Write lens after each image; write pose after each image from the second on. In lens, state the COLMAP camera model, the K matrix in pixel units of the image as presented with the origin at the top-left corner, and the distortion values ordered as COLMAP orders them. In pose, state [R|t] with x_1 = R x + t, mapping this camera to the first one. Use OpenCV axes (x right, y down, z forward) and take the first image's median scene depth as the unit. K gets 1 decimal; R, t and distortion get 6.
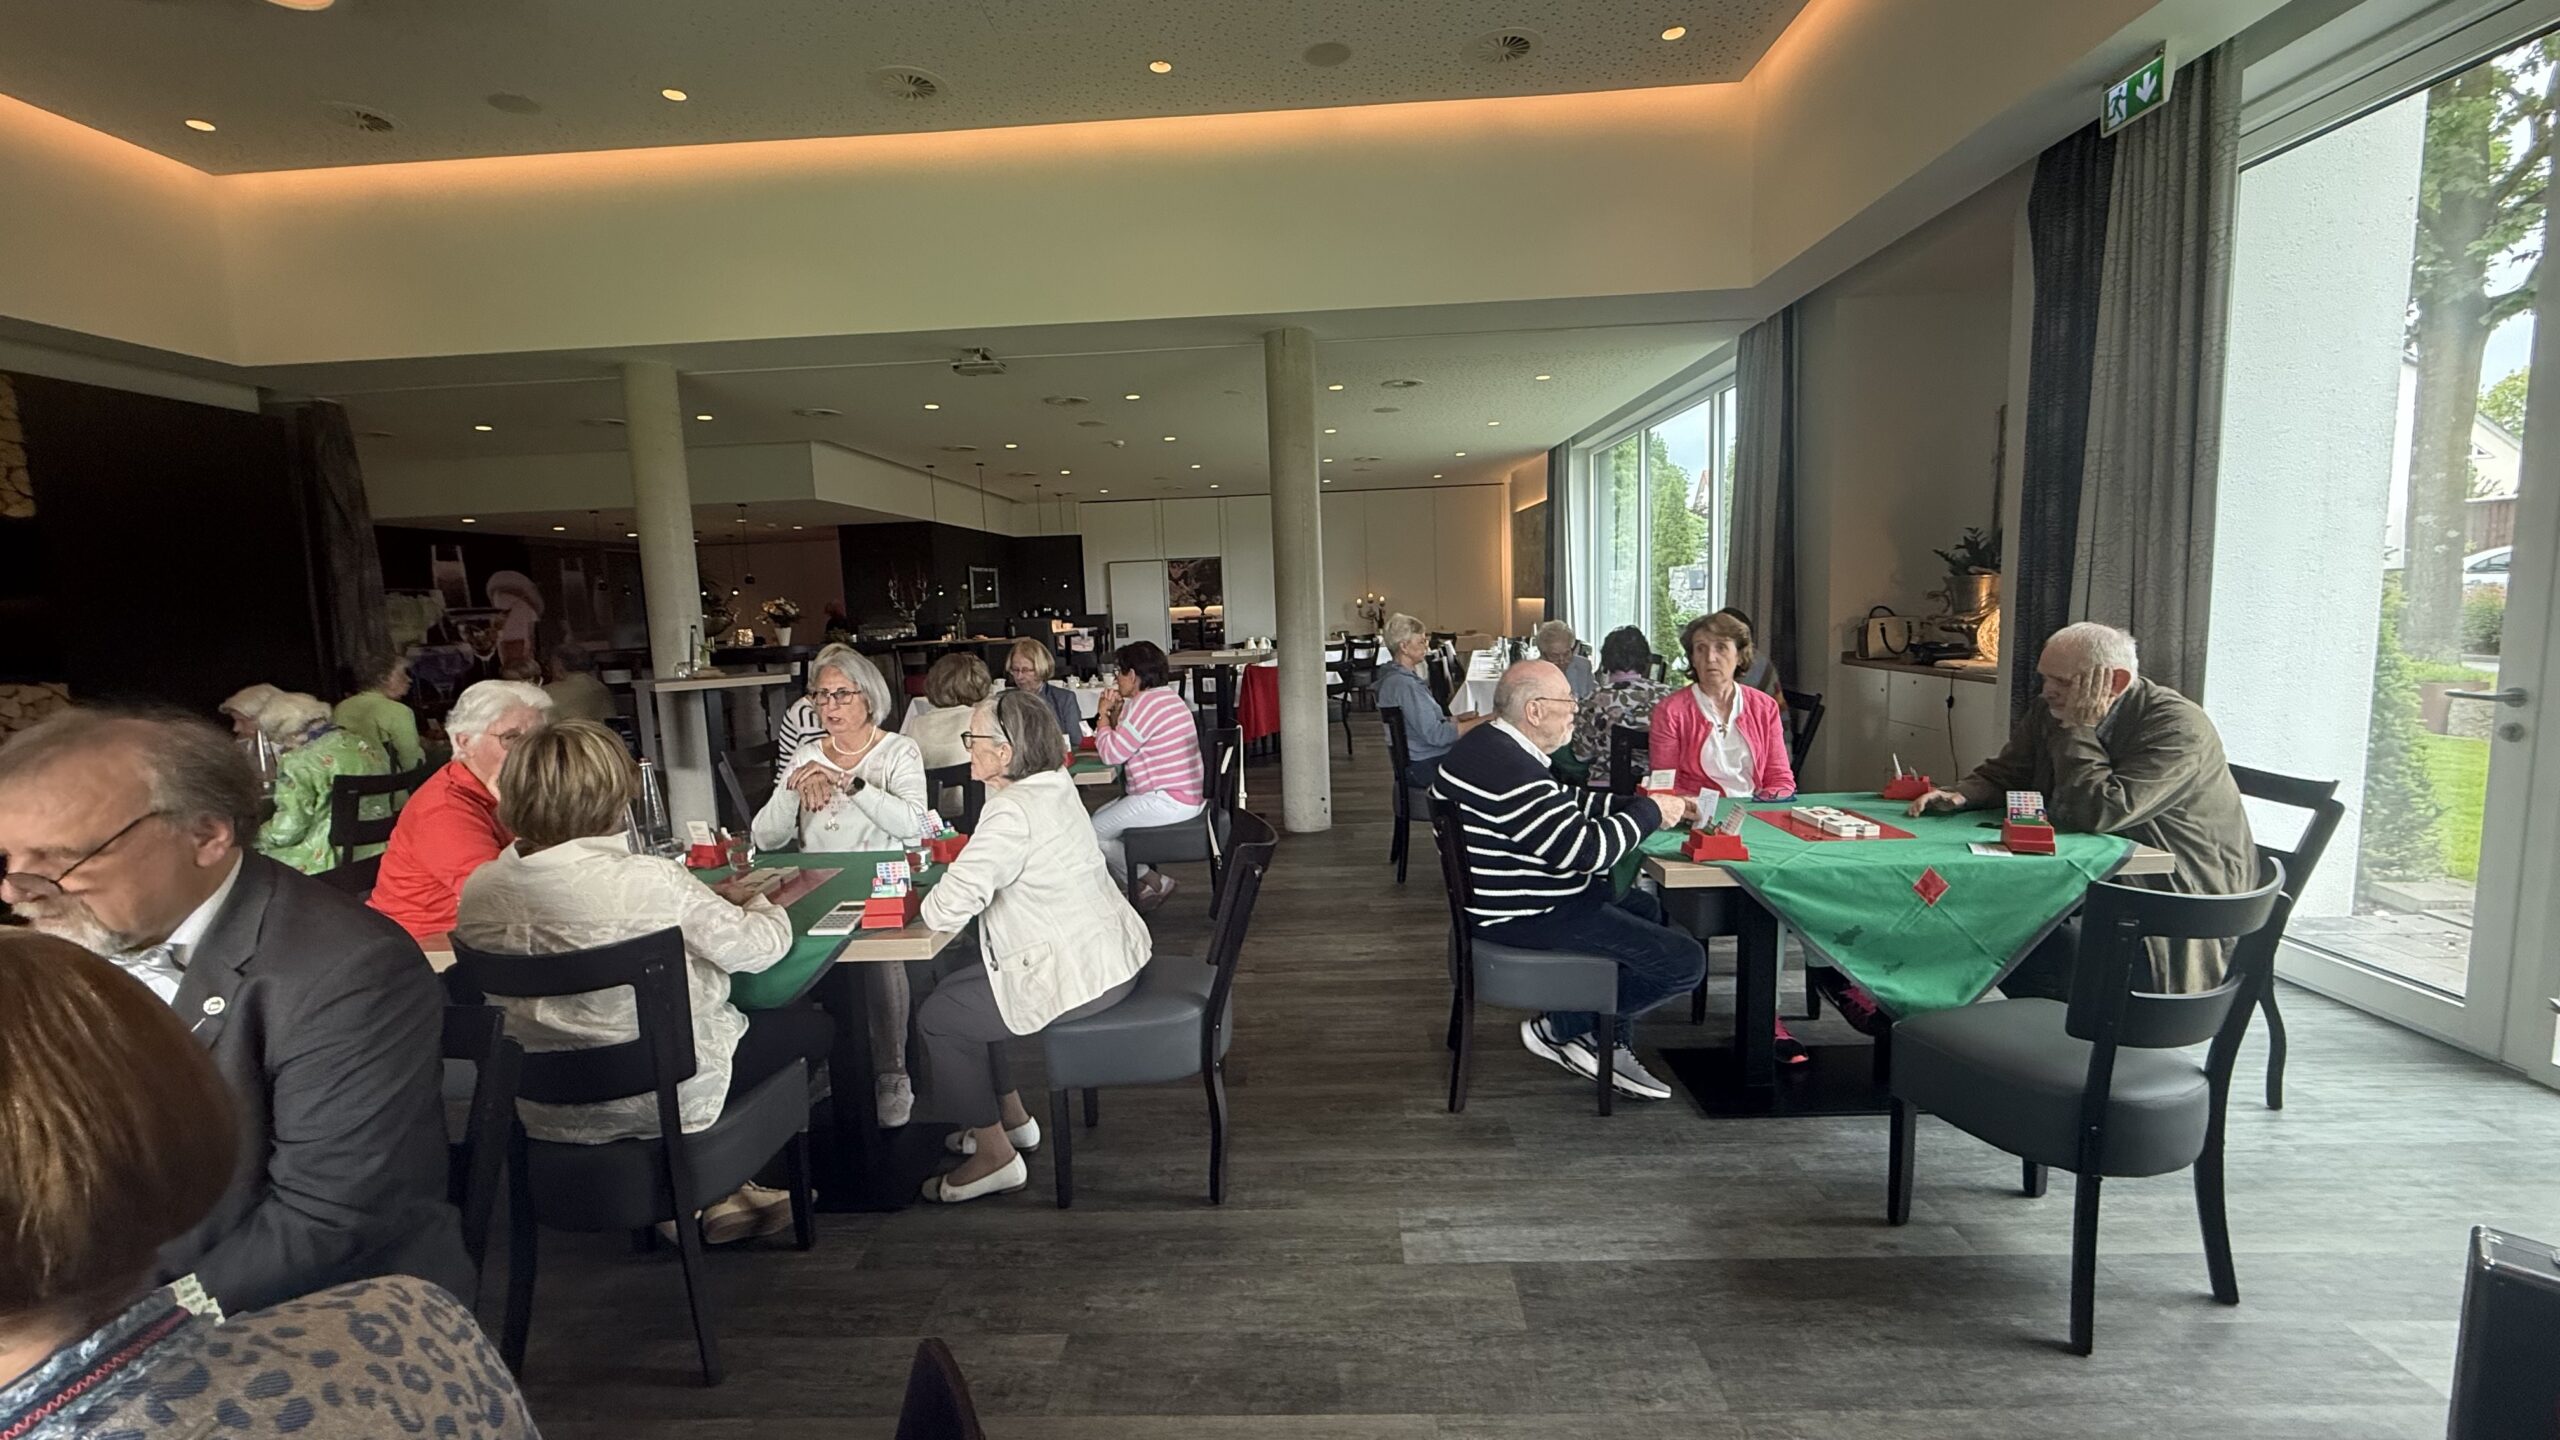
lens RADIAL K [[1015.2, 0, 1276.2], [0, 1015.2, 718.2], [0, 0, 1]] dist [-0.000347, -0.000110]
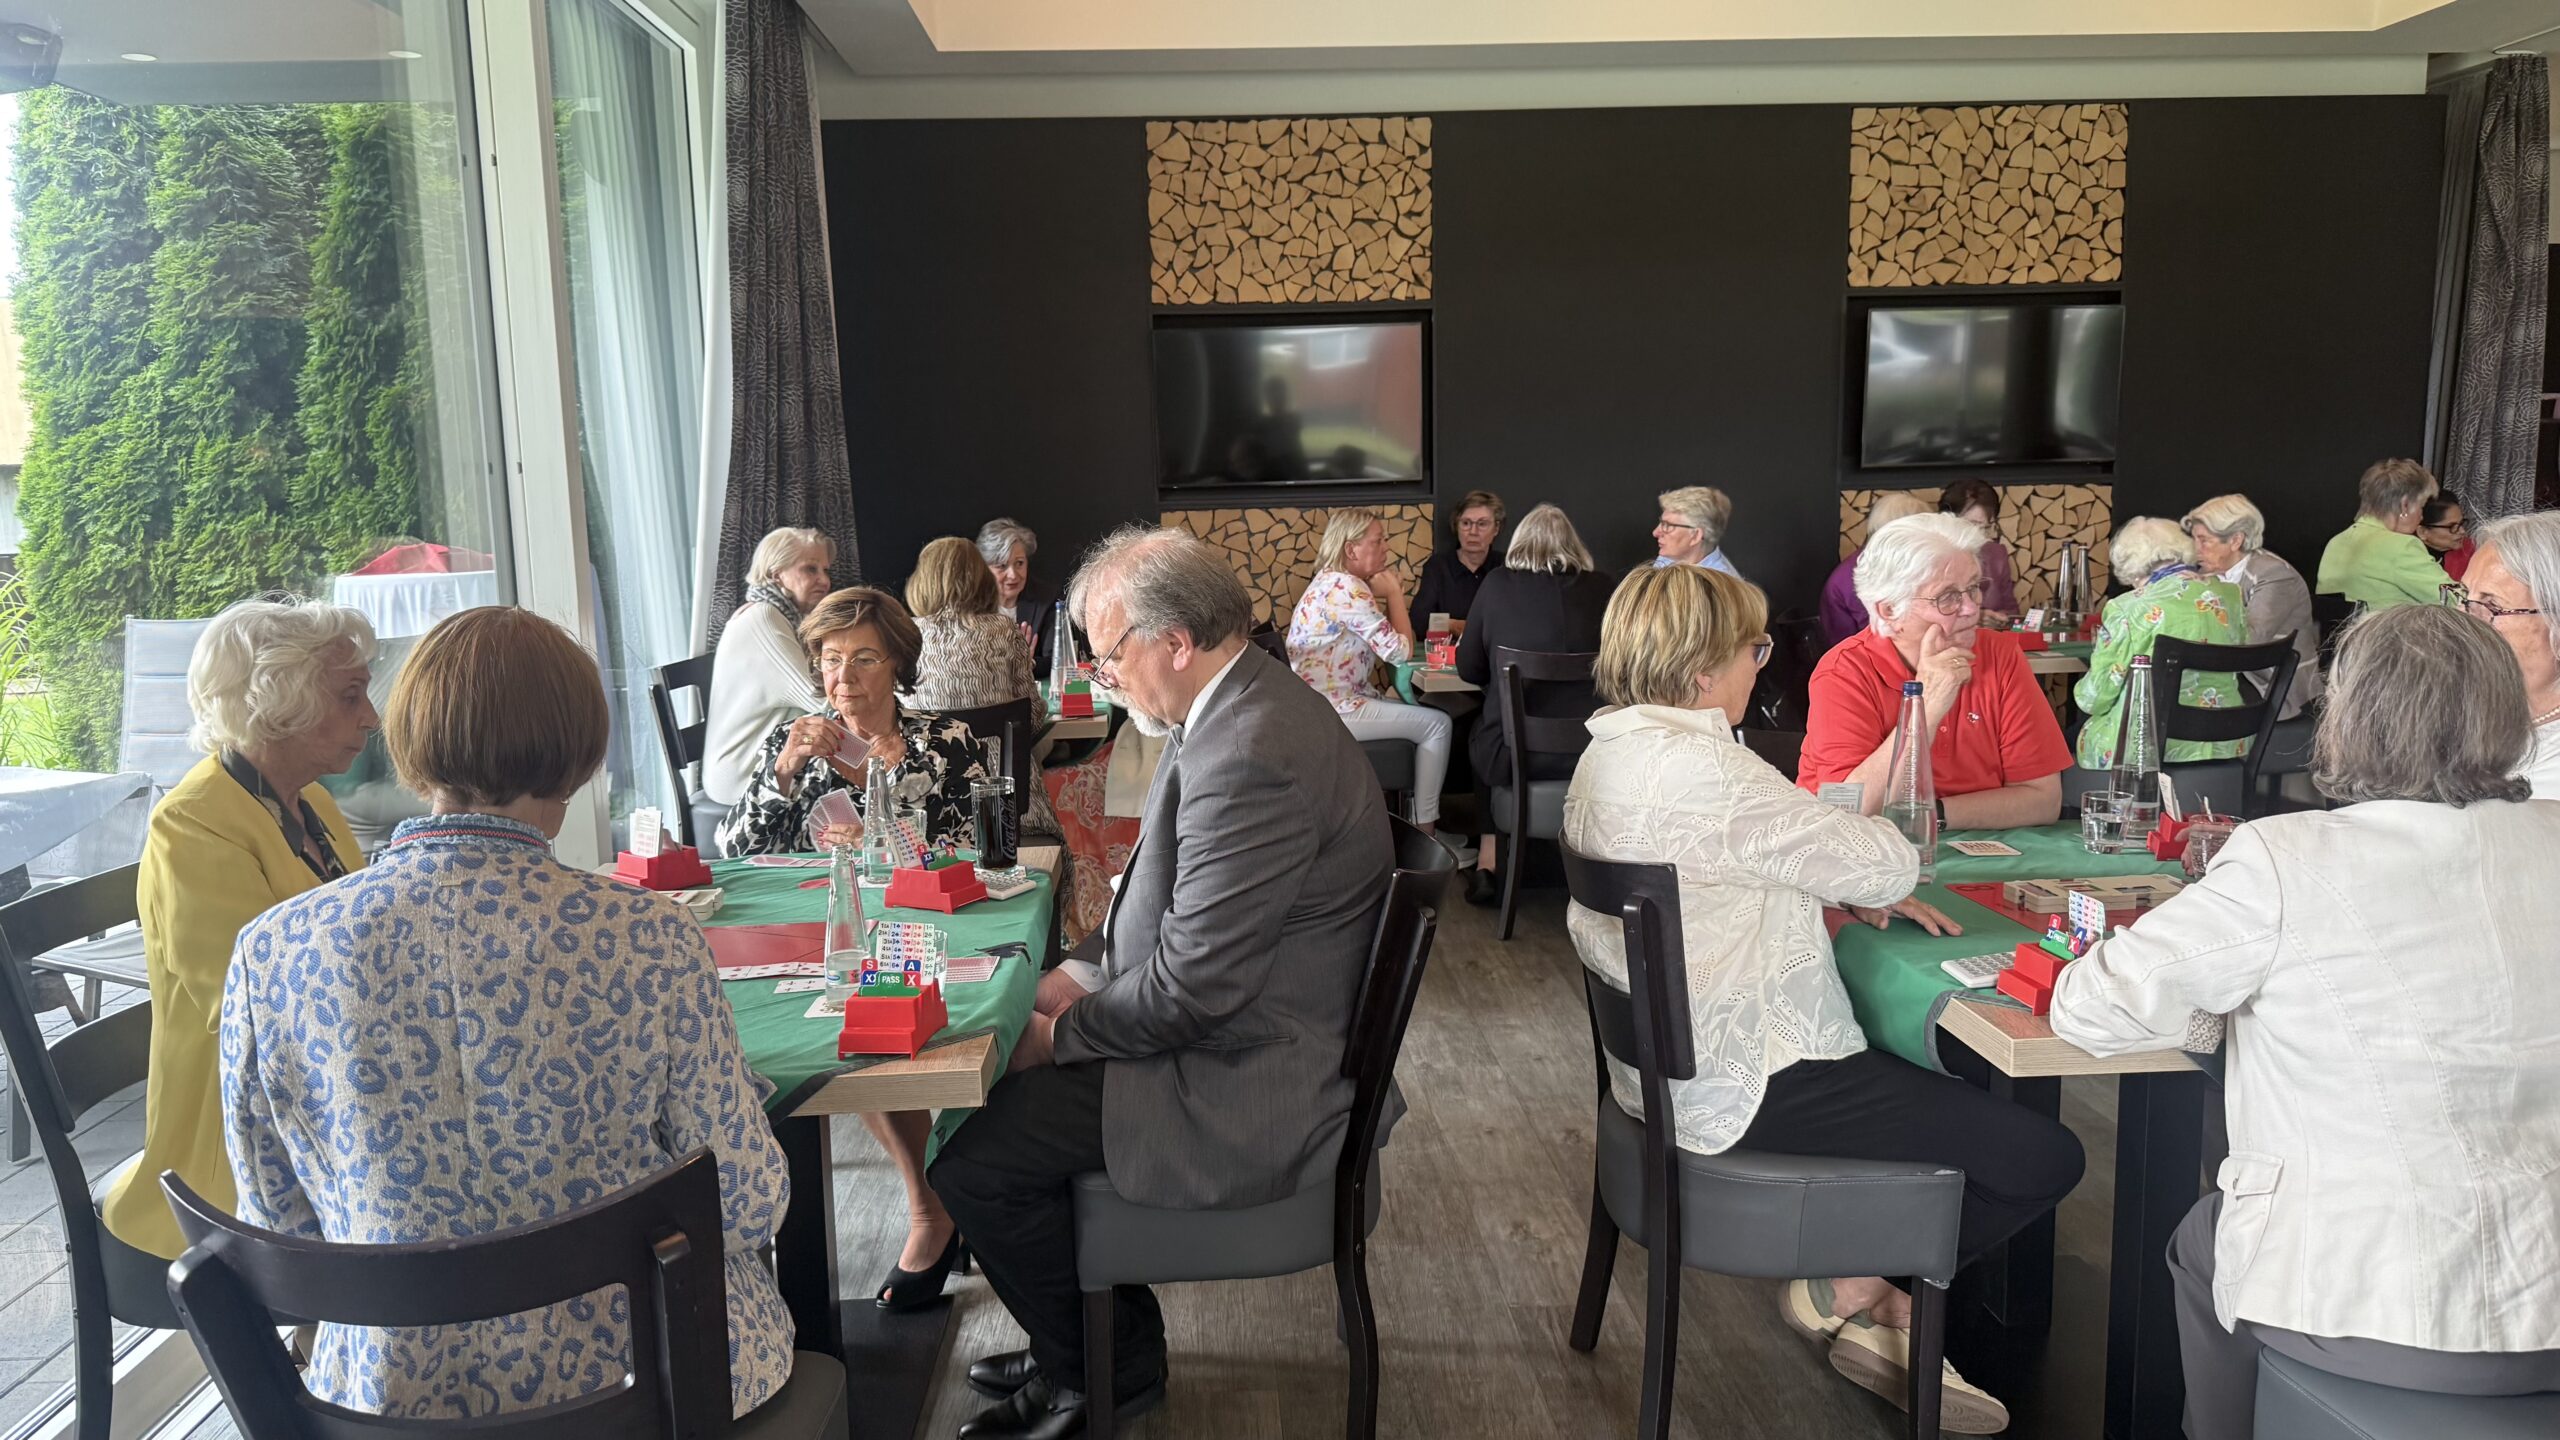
lens RADIAL K [[1799.1, 0, 1277.1], [0, 1799.1, 746.1], [0, 0, 1]] dist [0.110066, -0.157031]
pose [[0.082377, 0.188886, -0.978538, 0.420489], [-0.098324, 0.978625, 0.180626, -0.055395], [0.991739, 0.081335, 0.099189, 0.389673]]
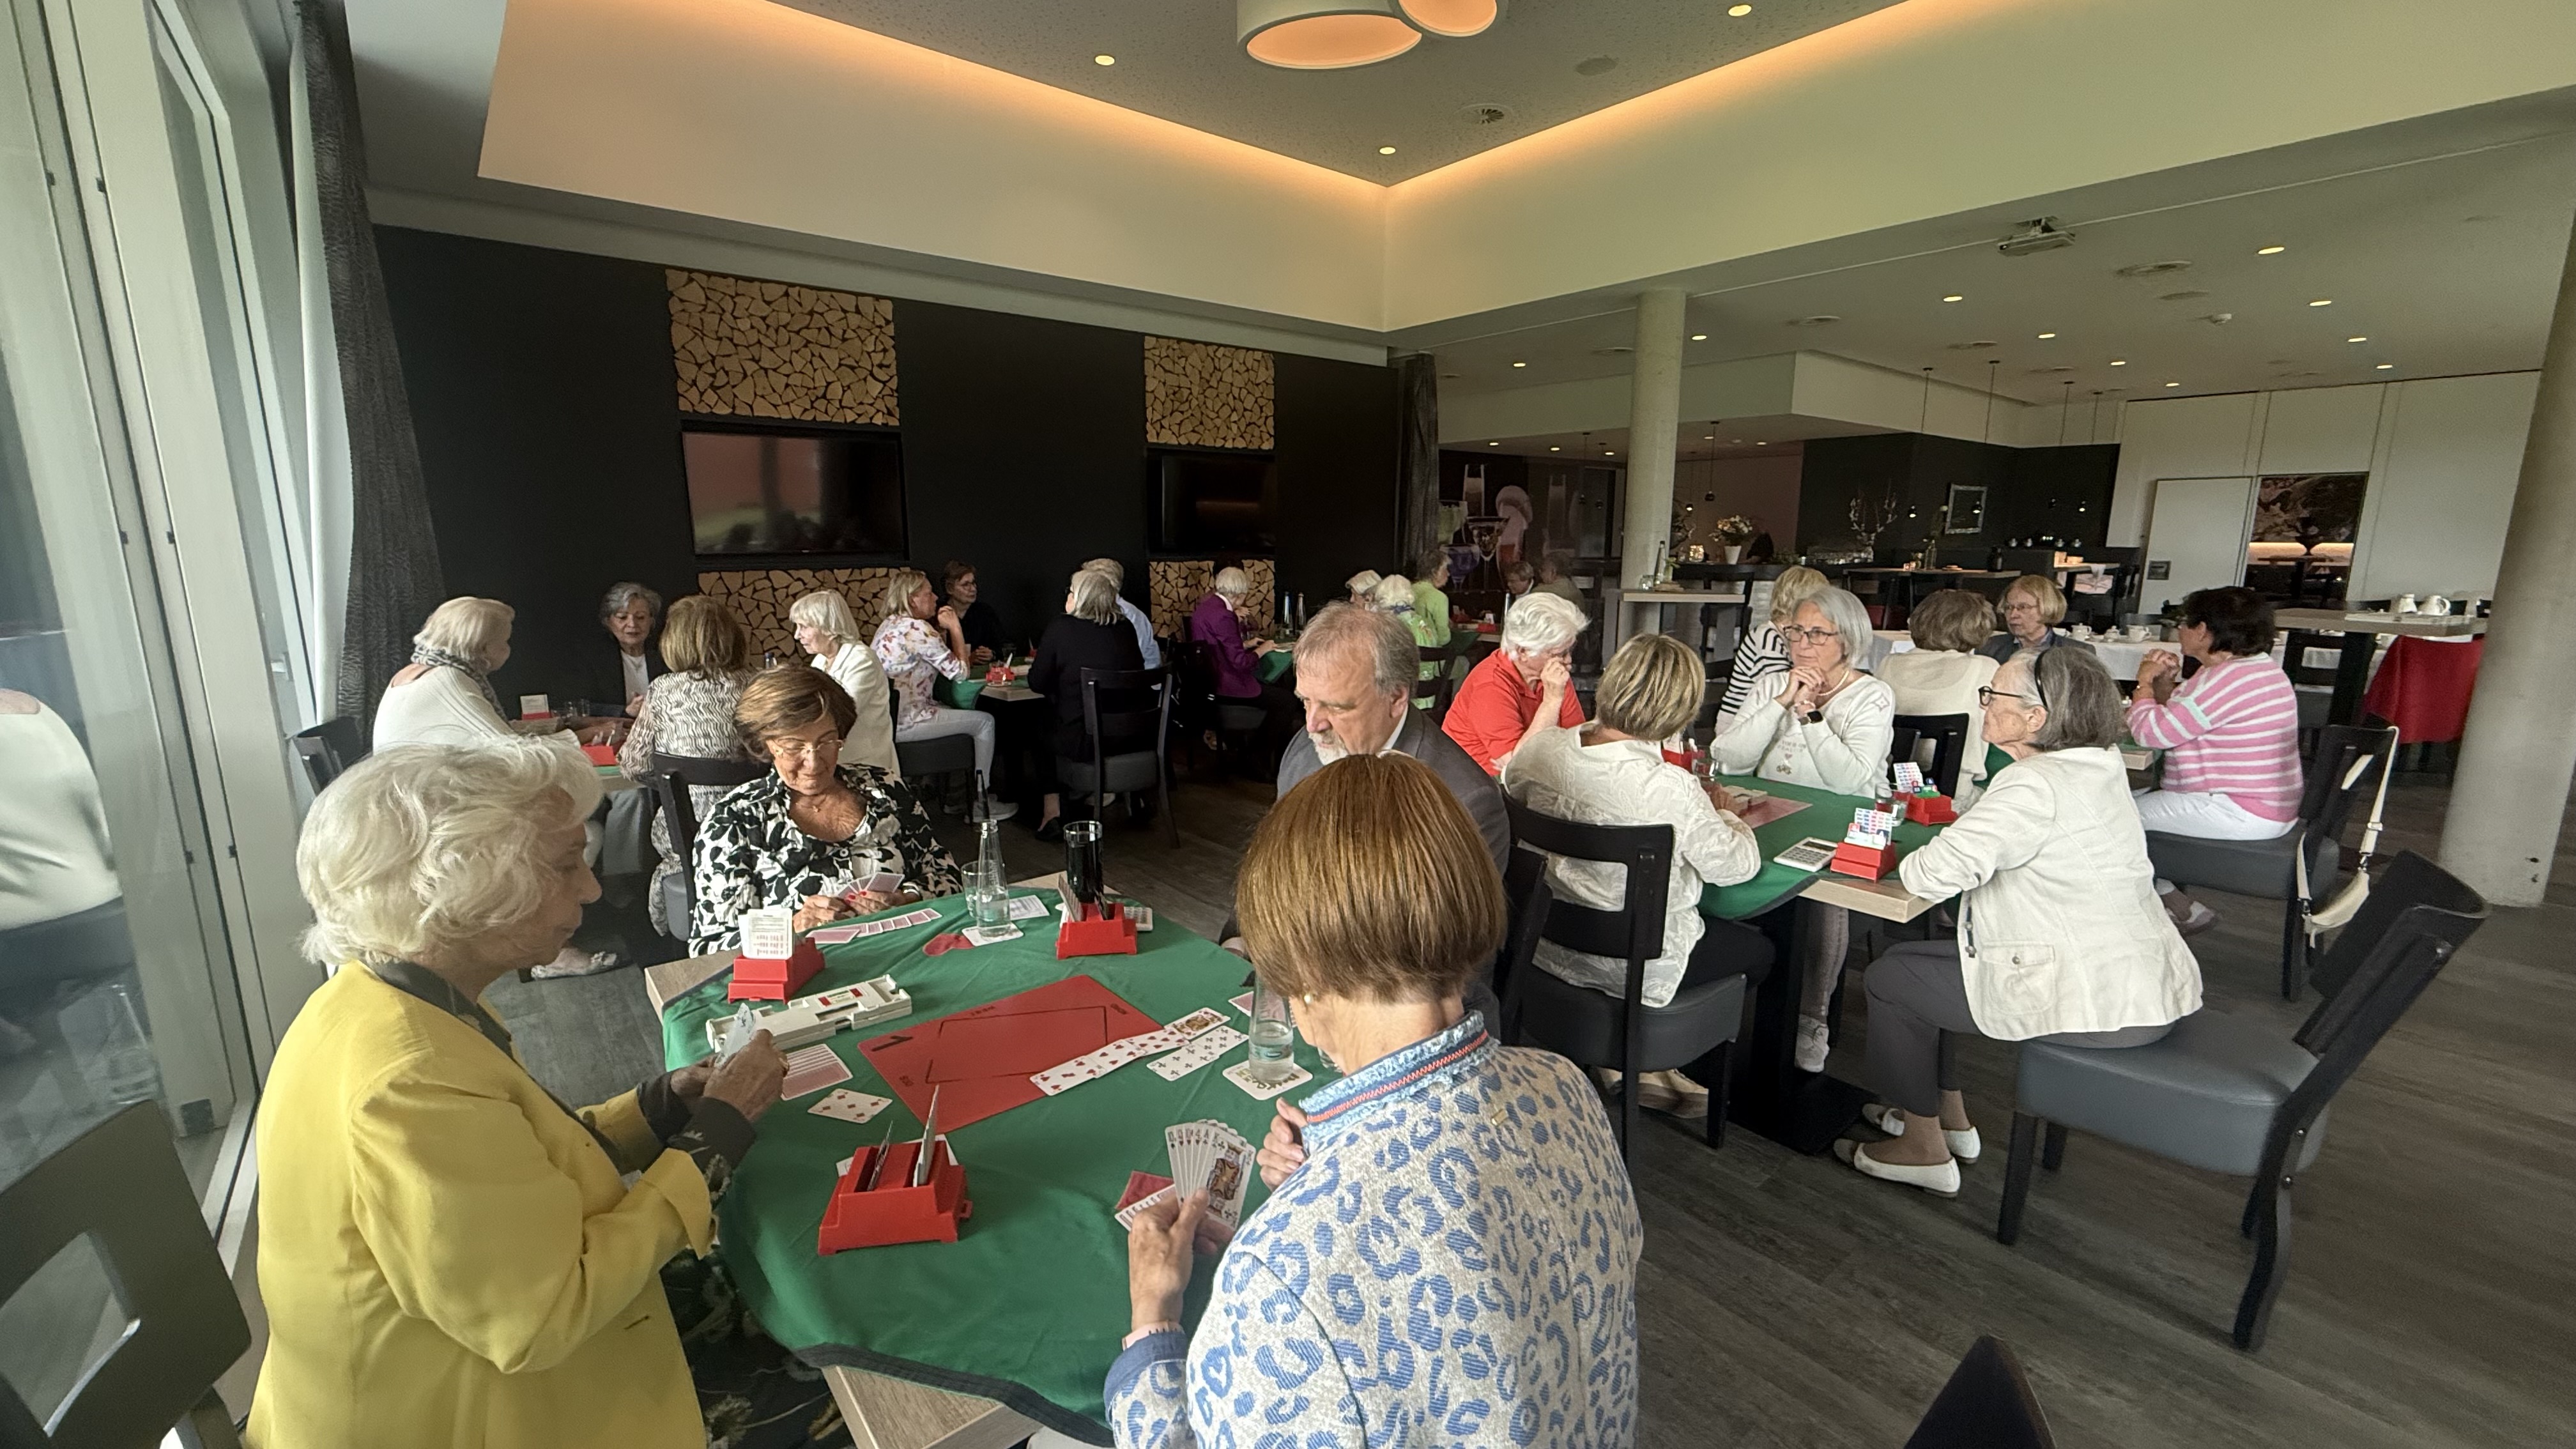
lens RADIAL K [[1021.5, 0, 1284.1], [0, 1021.5, 722.7], [0, 0, 1]] dist [-0.000347, -0.000110]
pose [[0.663837, 0.175820, -0.726917, -0.053777], [-0.114588, 0.984408, 0.133455, -0.002320], [0.739047, -0.005296, 0.673634, -0.037046]]
